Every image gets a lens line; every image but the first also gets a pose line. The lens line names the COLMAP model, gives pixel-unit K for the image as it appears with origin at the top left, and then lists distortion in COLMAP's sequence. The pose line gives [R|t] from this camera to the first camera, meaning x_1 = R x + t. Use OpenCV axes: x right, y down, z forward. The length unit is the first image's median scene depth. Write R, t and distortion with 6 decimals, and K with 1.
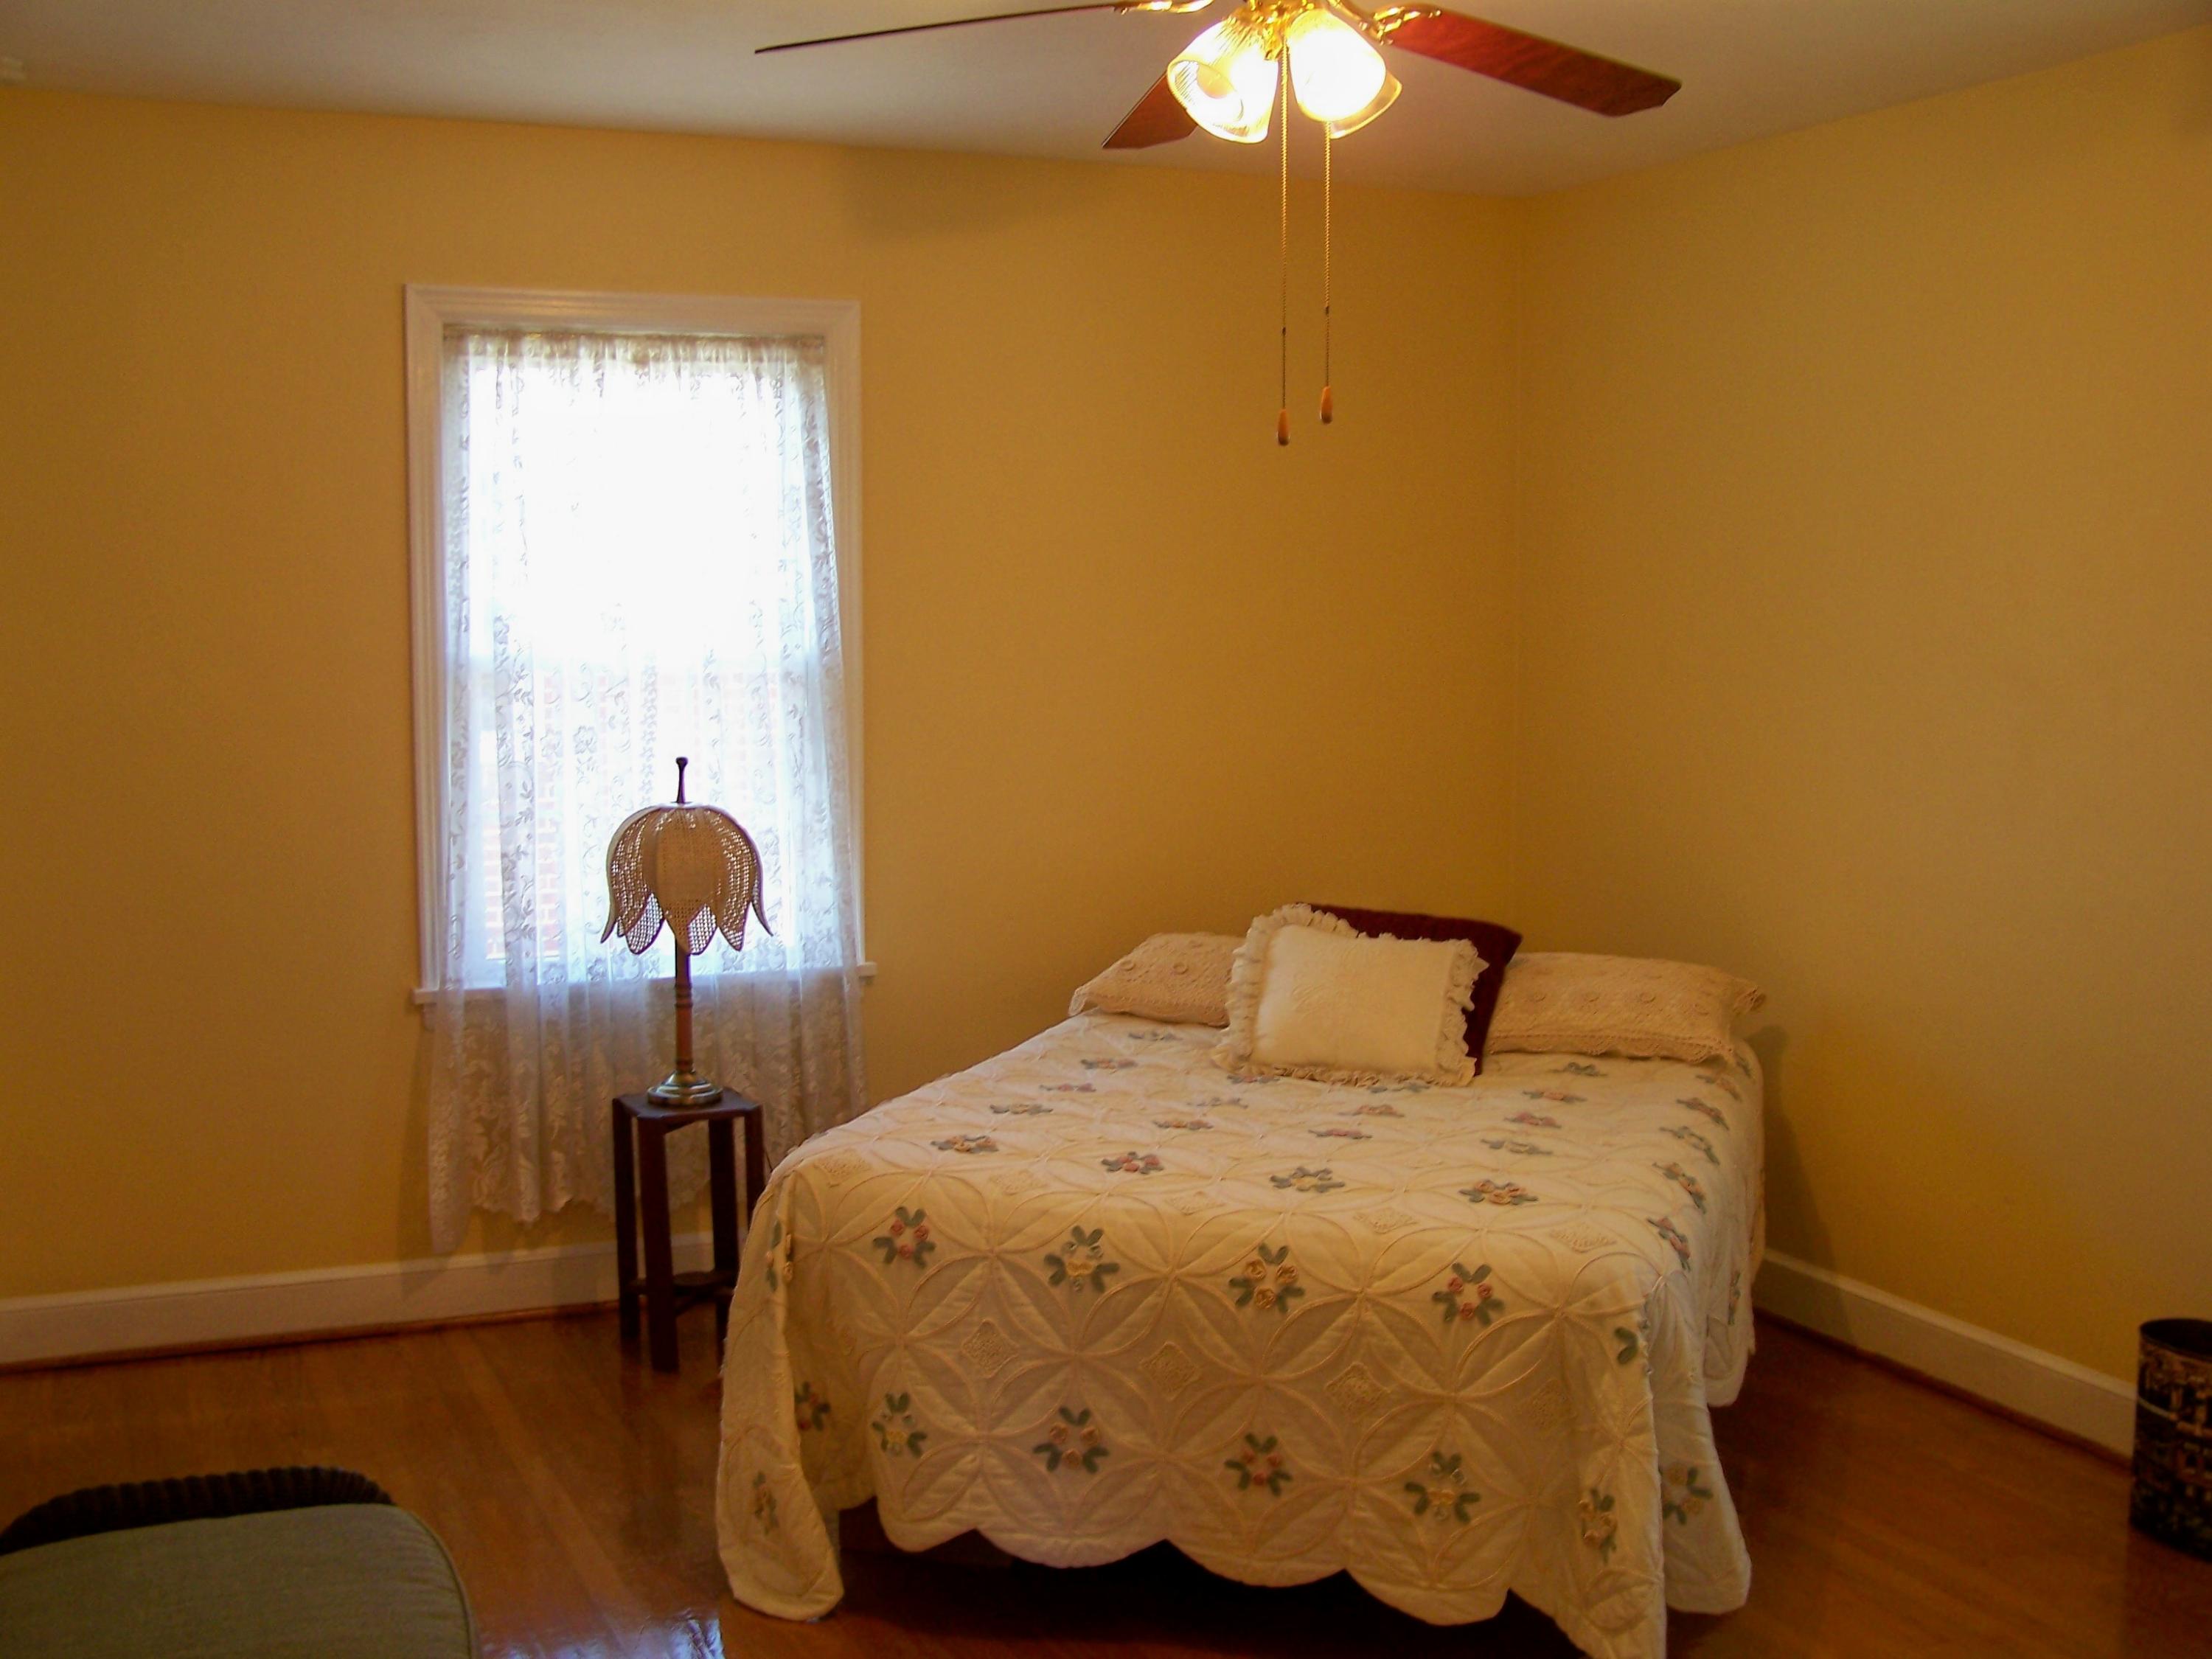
lens RADIAL K [[2506.4, 0, 1111.2], [0, 2506.4, 822.4], [0, 0, 1]] dist [-0.096802, 0.000000]
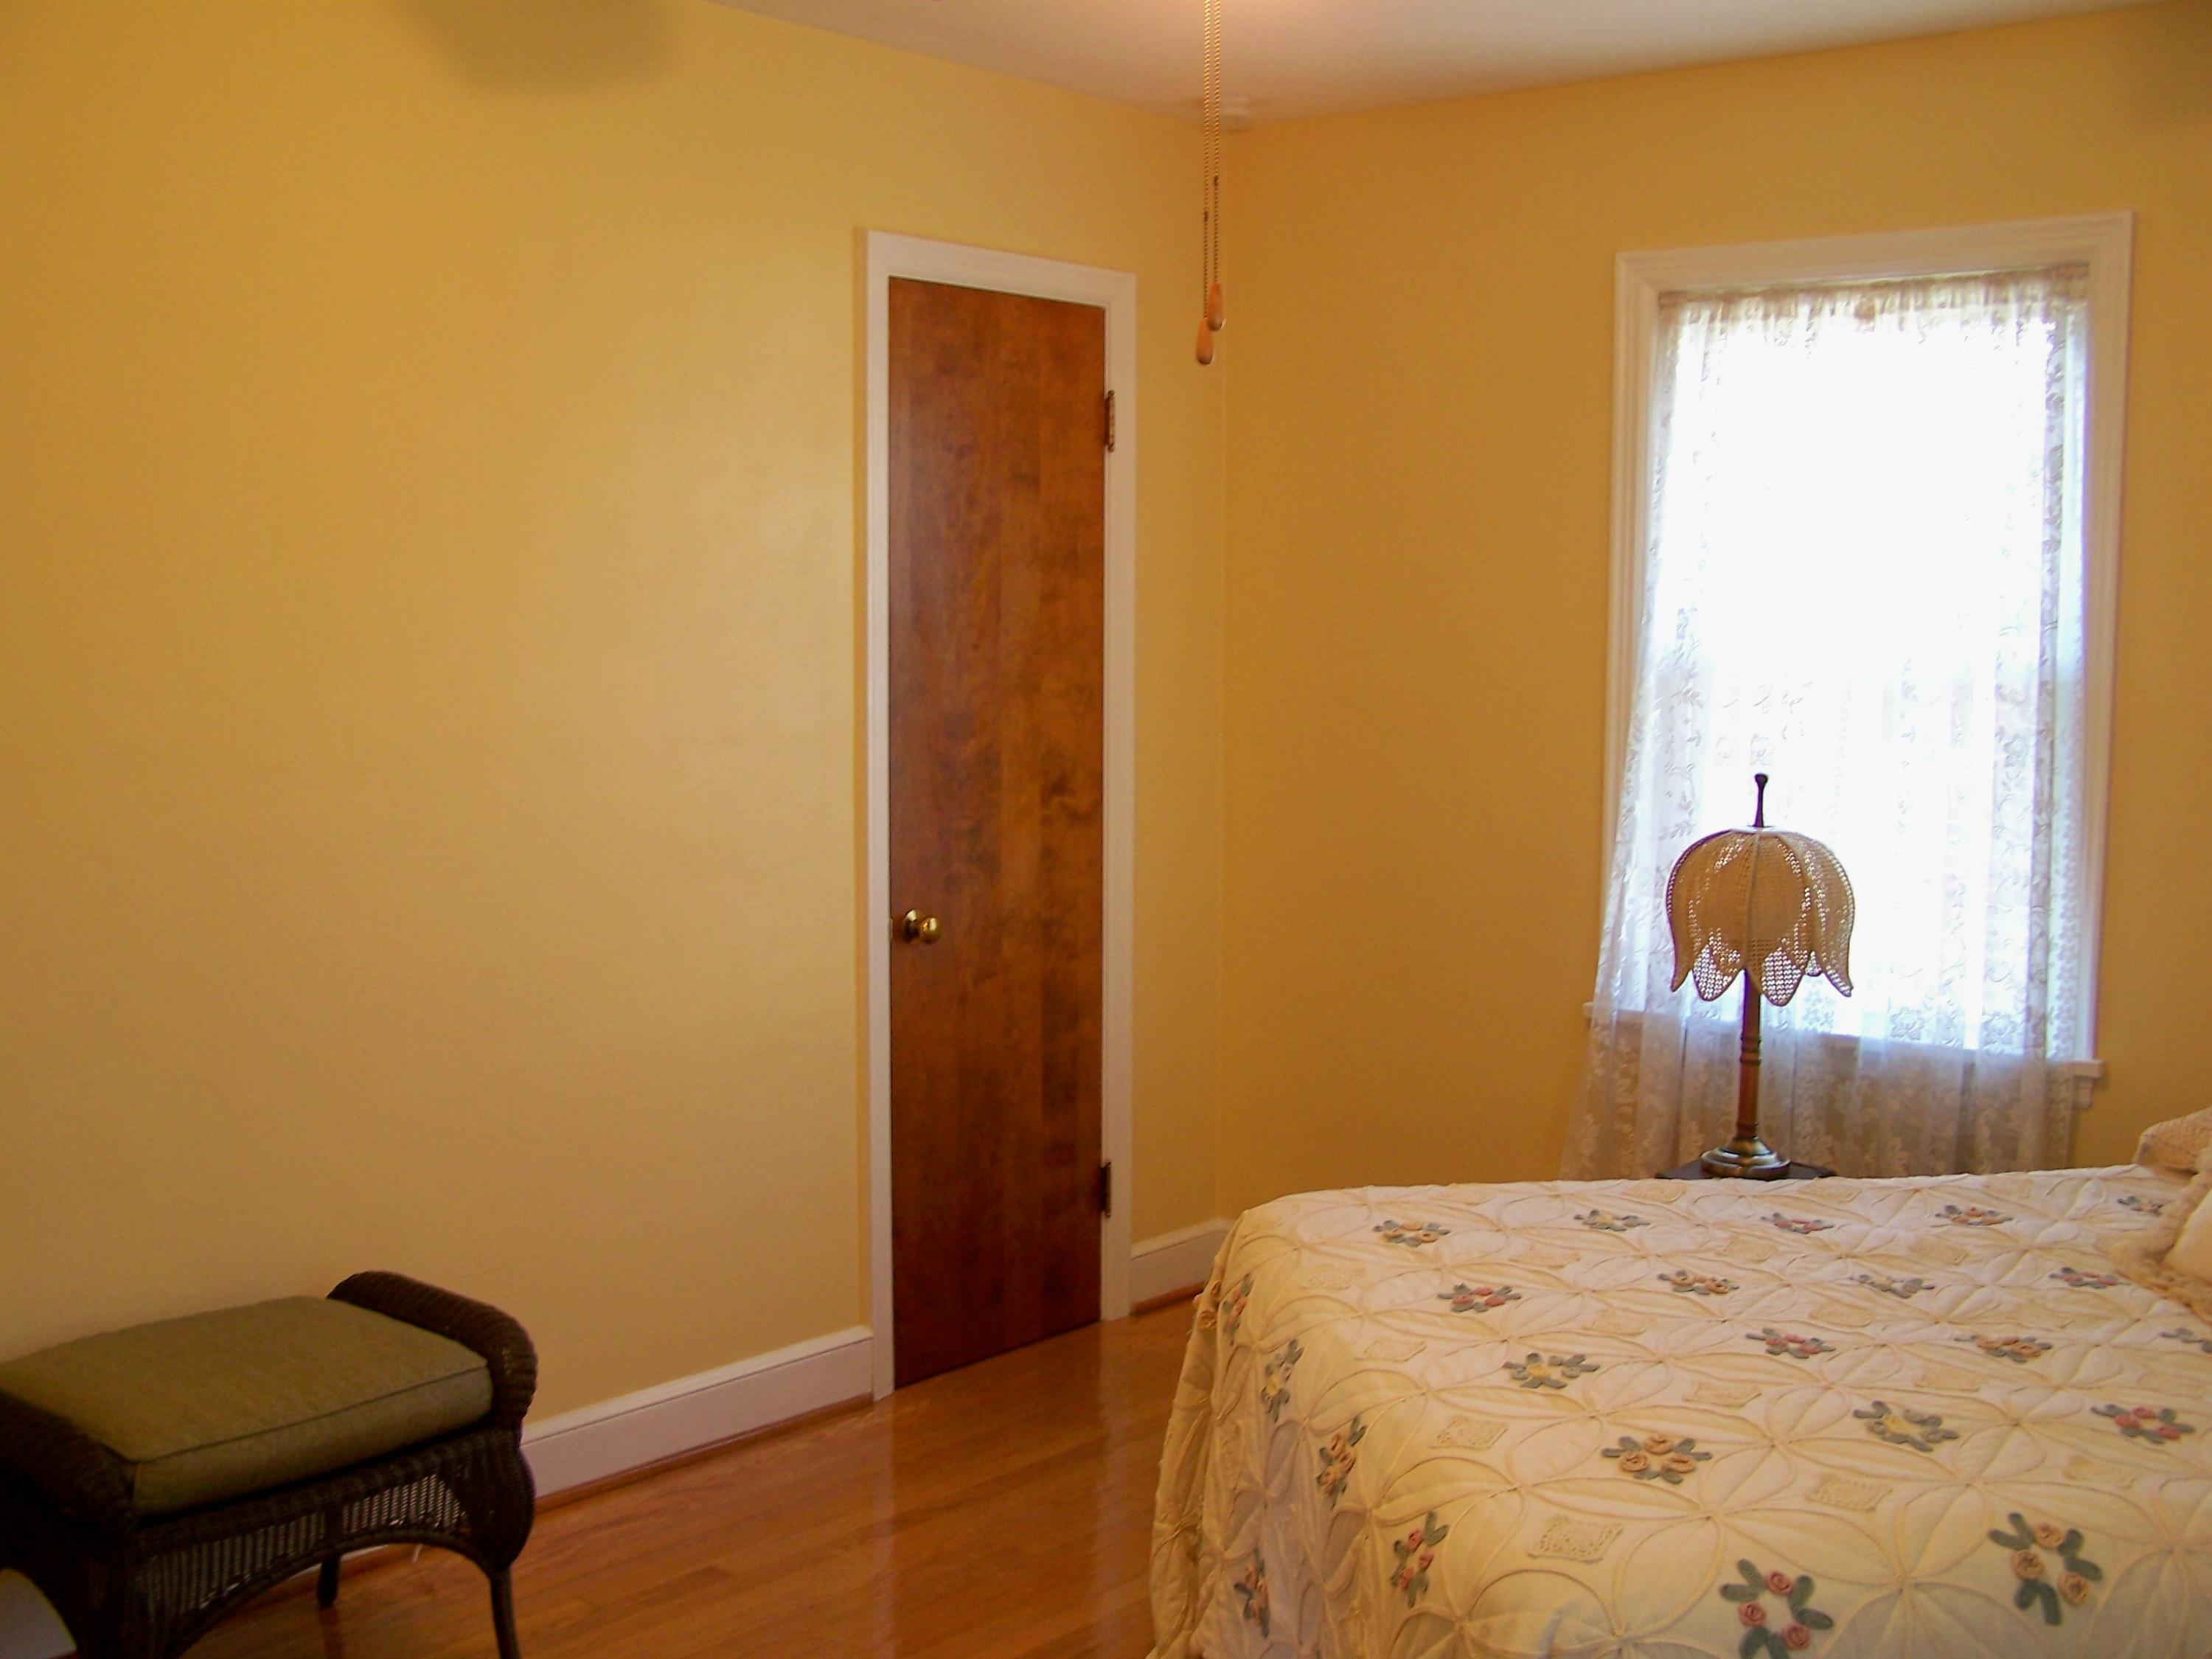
lens RADIAL K [[2506.4, 0, 1109.8], [0, 2506.4, 838.5], [0, 0, 1]] dist [-0.096802, 0.000000]
pose [[0.469889, 0.086309, -0.878496, 0.463028], [-0.090040, 0.994704, 0.049566, -0.025432], [0.878121, 0.055810, 0.475172, 0.386977]]
